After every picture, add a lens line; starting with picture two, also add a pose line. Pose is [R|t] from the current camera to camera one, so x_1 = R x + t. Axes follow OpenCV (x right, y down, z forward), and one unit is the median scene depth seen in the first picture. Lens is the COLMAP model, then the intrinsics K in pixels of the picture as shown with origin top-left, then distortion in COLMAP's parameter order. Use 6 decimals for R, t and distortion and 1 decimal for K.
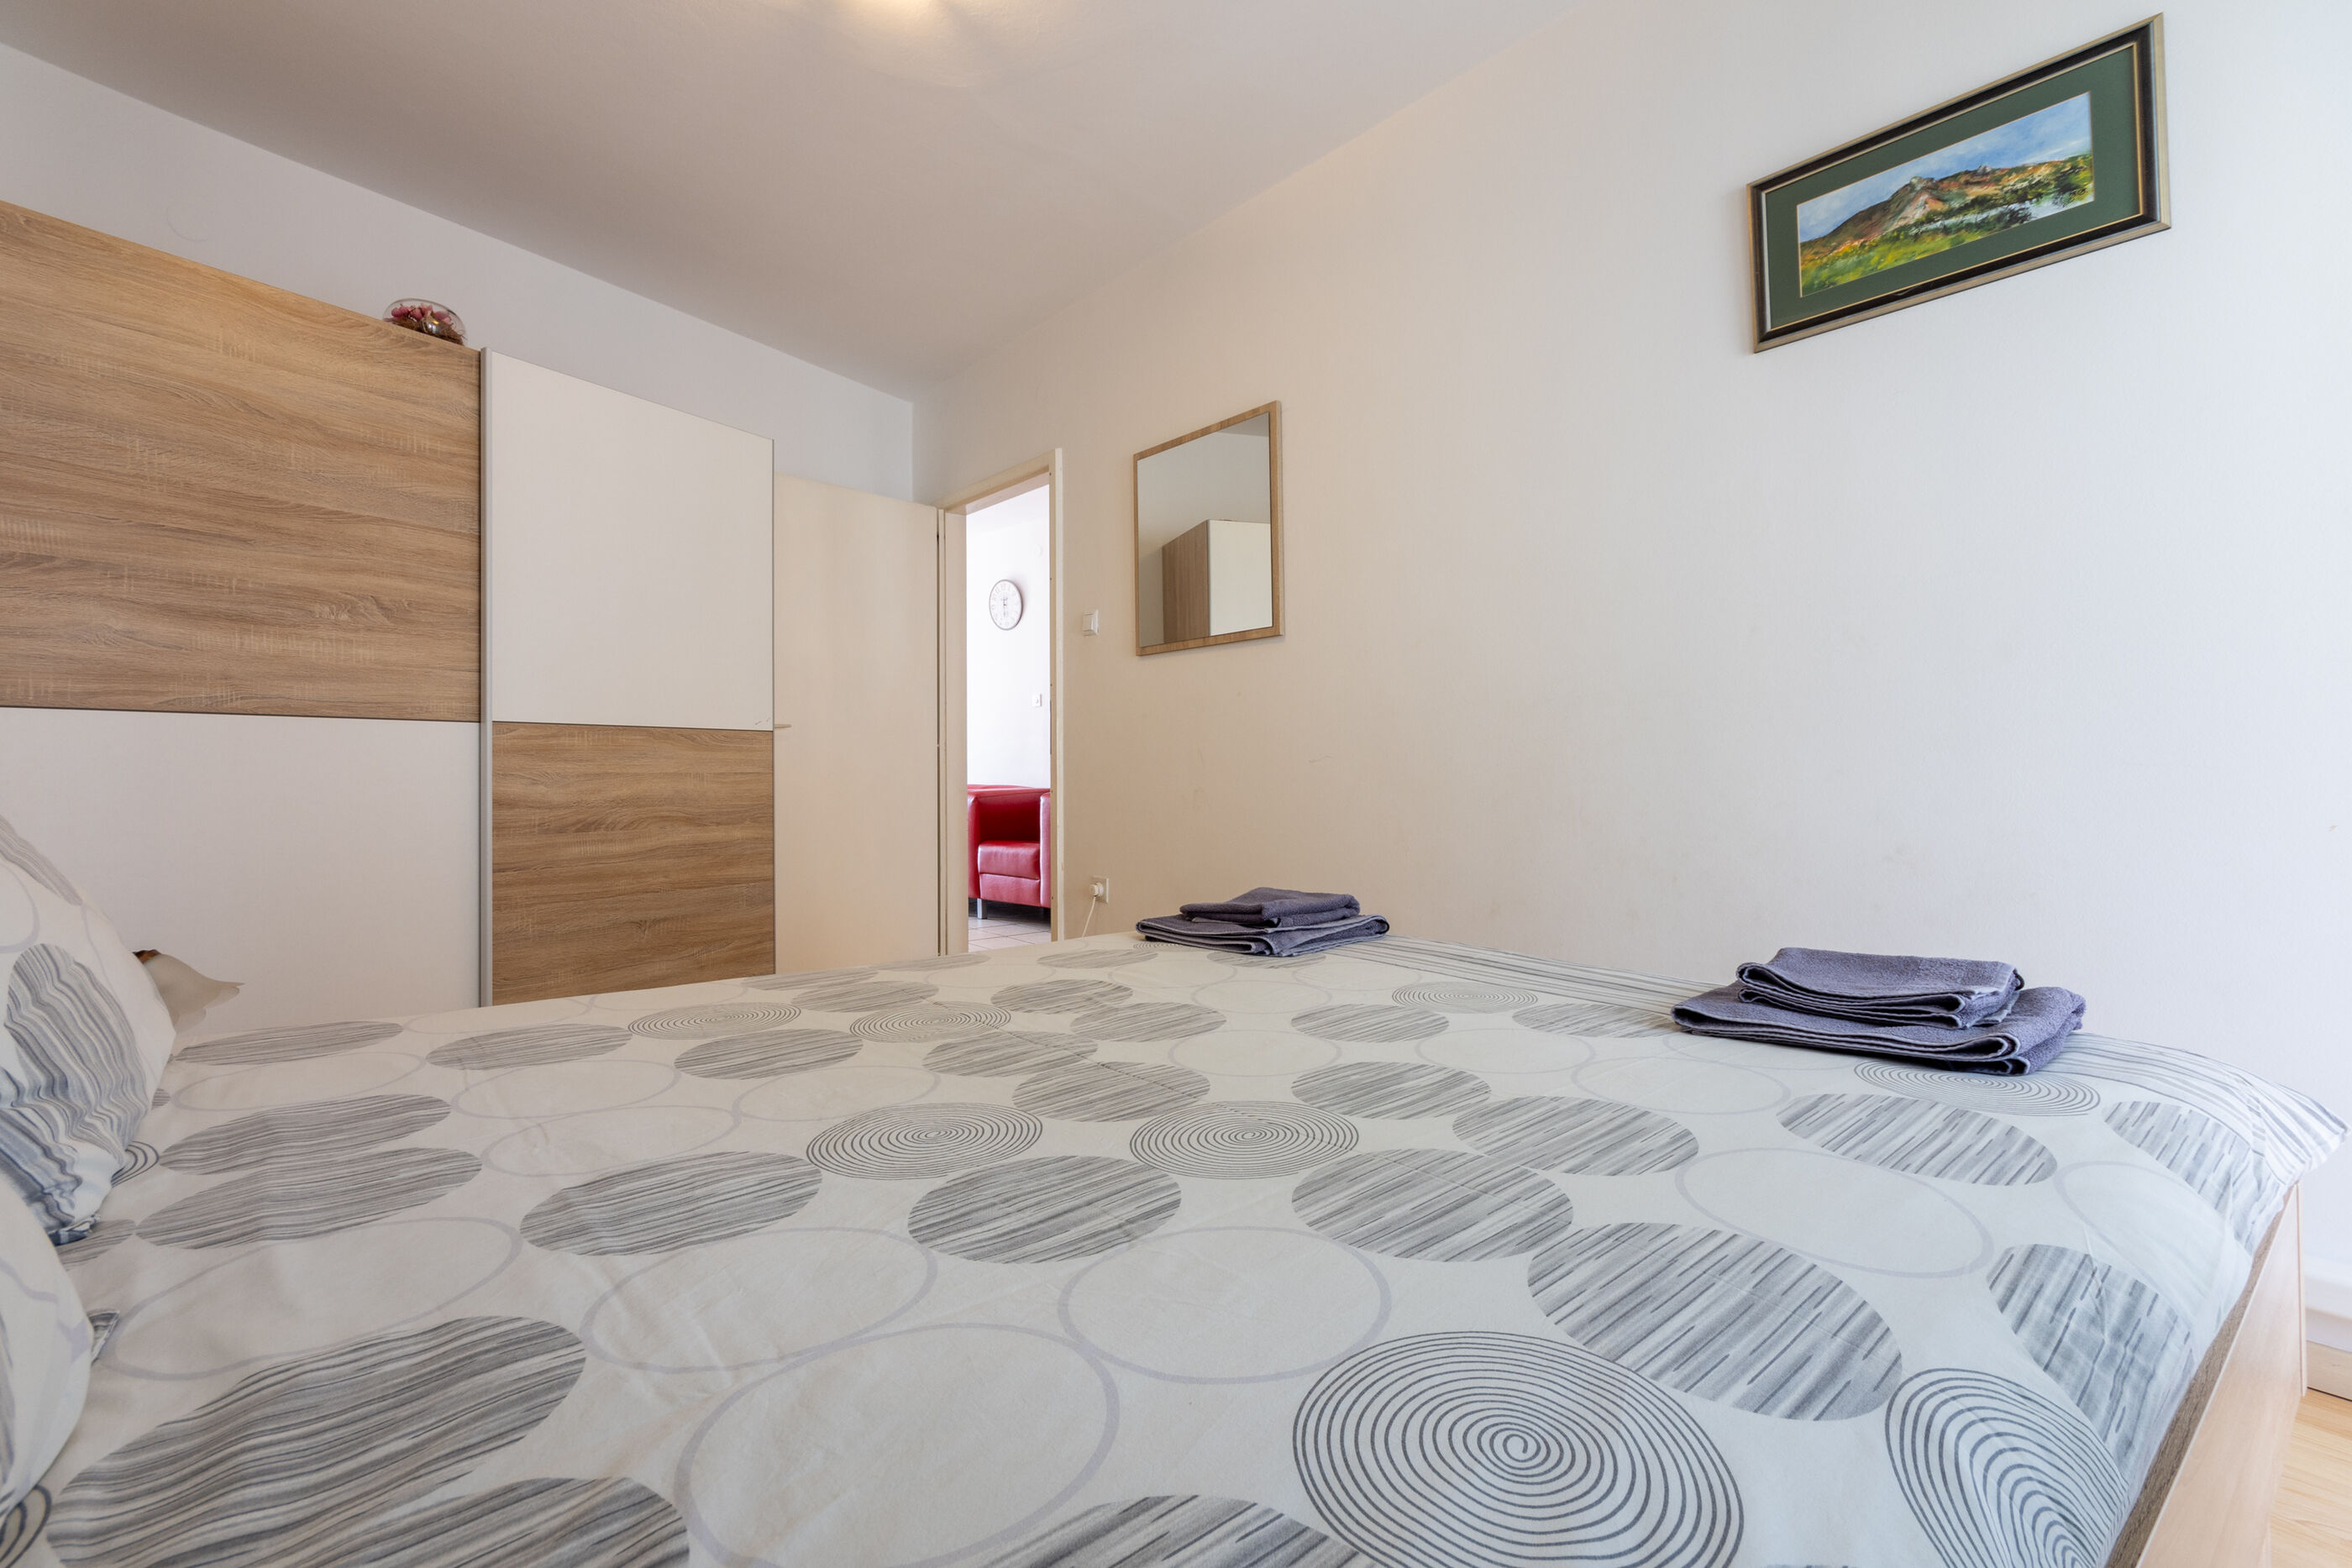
lens RADIAL K [[1089.5, 0, 1167.6], [0, 1089.5, 723.3], [0, 0, 1]] dist [0.005237, 0.000481]
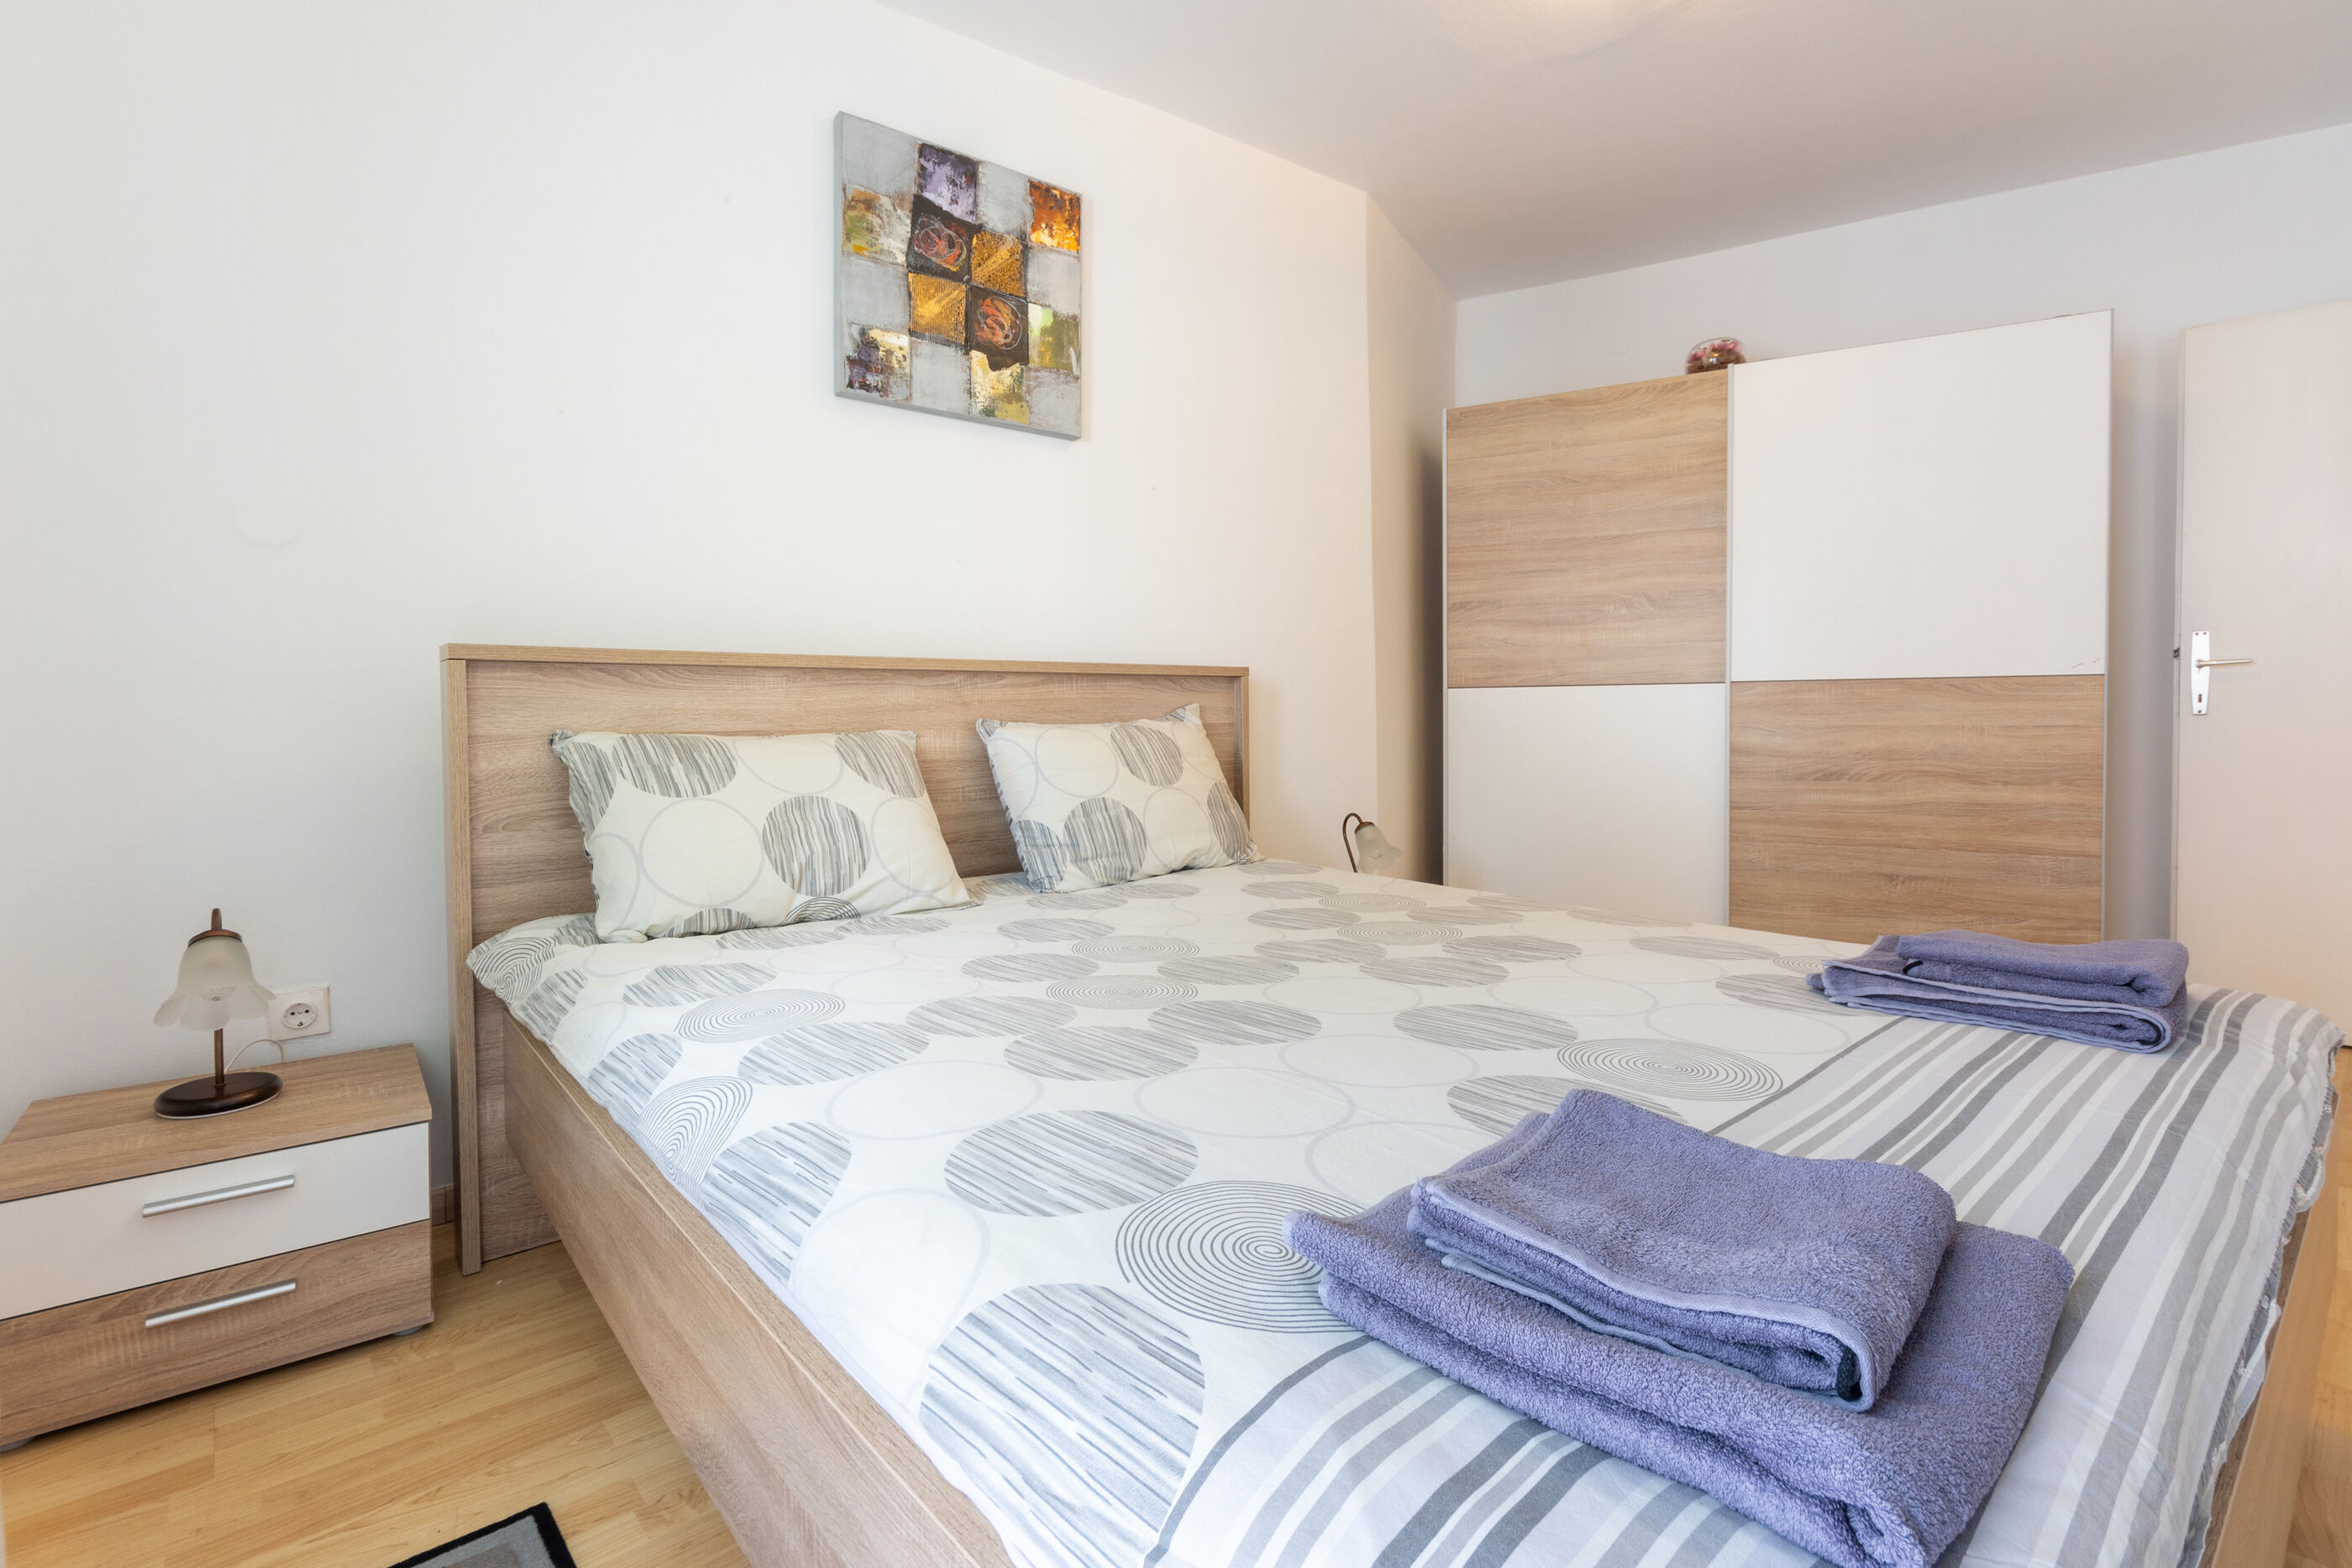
lens RADIAL K [[1100.3, 0, 1179.9], [0, 1100.3, 698.5], [0, 0, 1]] dist [0.000799, 0.000963]
pose [[0.017737, -0.010284, -0.999790, 0.547360], [0.050697, 0.998670, -0.009373, -0.002850], [0.998557, -0.050520, 0.018235, 0.366745]]
